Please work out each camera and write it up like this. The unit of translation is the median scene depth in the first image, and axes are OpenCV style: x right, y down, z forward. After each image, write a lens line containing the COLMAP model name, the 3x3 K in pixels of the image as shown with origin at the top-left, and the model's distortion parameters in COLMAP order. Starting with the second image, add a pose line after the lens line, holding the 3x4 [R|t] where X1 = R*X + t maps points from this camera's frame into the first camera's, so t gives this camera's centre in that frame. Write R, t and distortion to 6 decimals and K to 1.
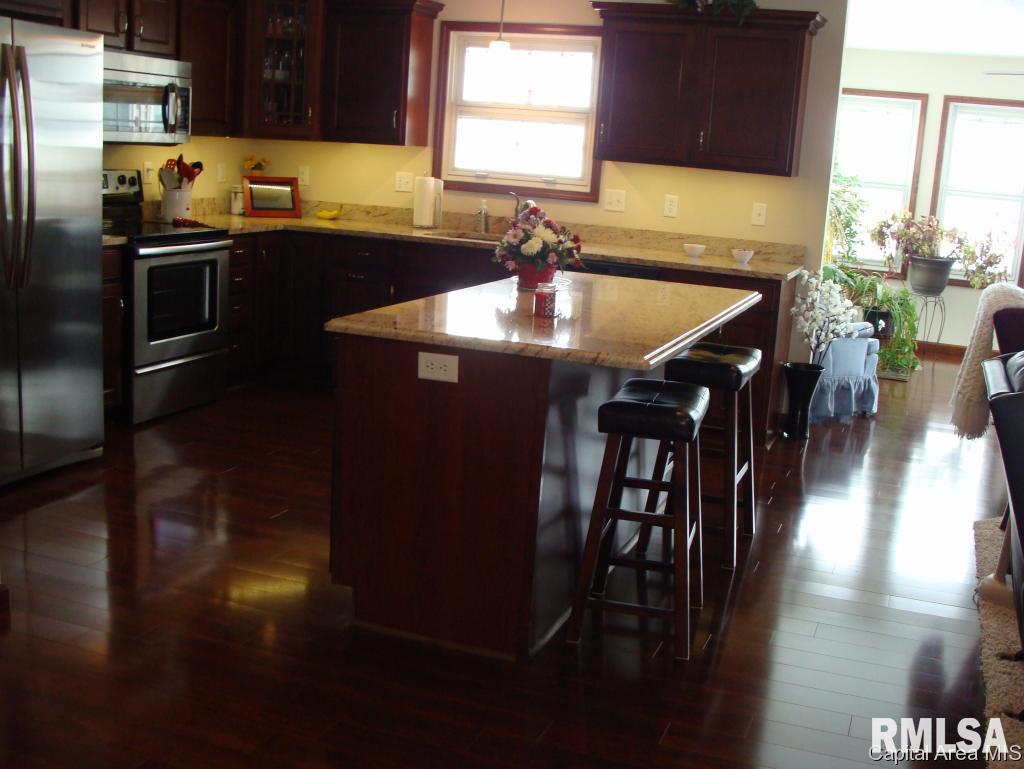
lens RADIAL K [[1165.8, 0, 512.0], [0, 1165.8, 384.5], [0, 0, 1]] dist [-0.192432, 0.218532]
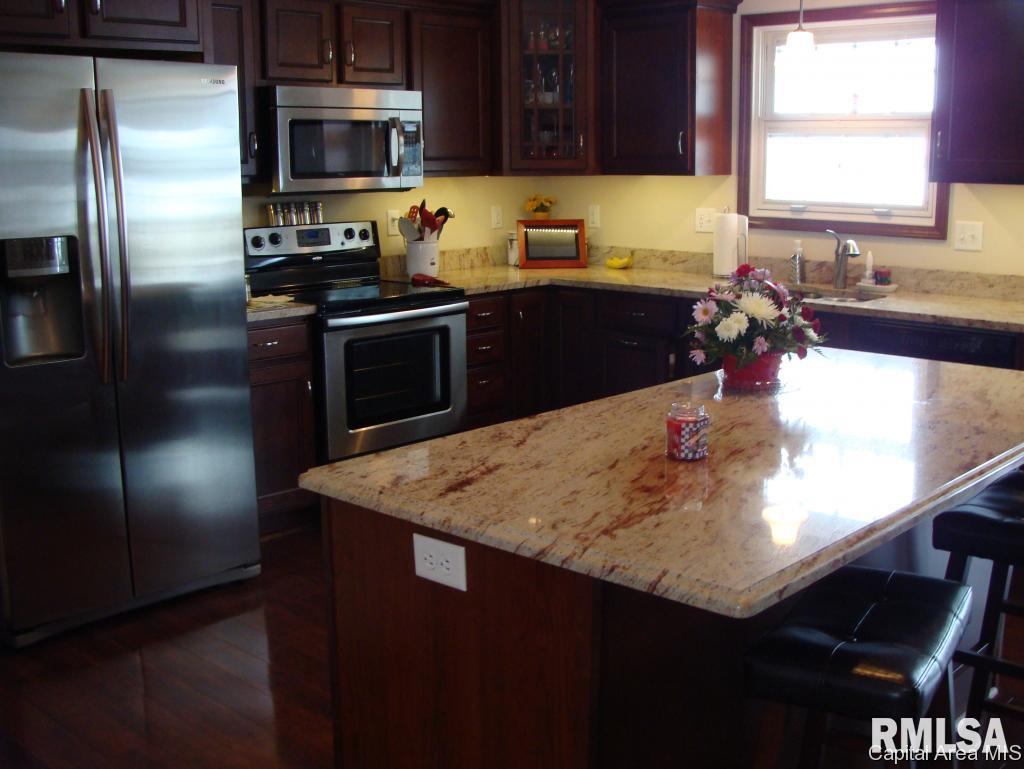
lens RADIAL K [[1165.8, 0, 512.0], [0, 1165.8, 384.5], [0, 0, 1]] dist [-0.192432, 0.218532]
pose [[0.922224, 0.003802, -0.386638, 0.100635], [-0.012632, 0.999714, -0.020299, -0.046560], [0.386450, 0.023604, 0.922008, 0.228602]]
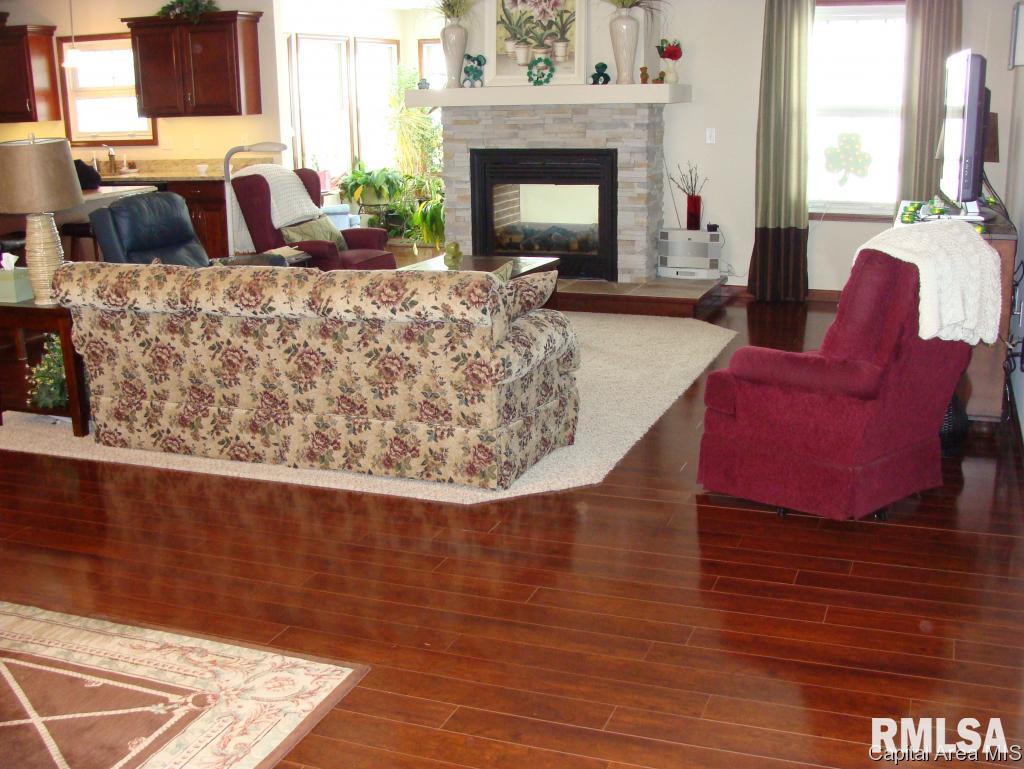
lens RADIAL K [[1165.8, 0, 512.0], [0, 1165.8, 384.5], [0, 0, 1]] dist [-0.192432, 0.218532]
pose [[0.996161, -0.085771, -0.017498, 0.550952], [0.086373, 0.995570, 0.037158, 0.147284], [0.014233, -0.038527, 0.999156, -0.531125]]
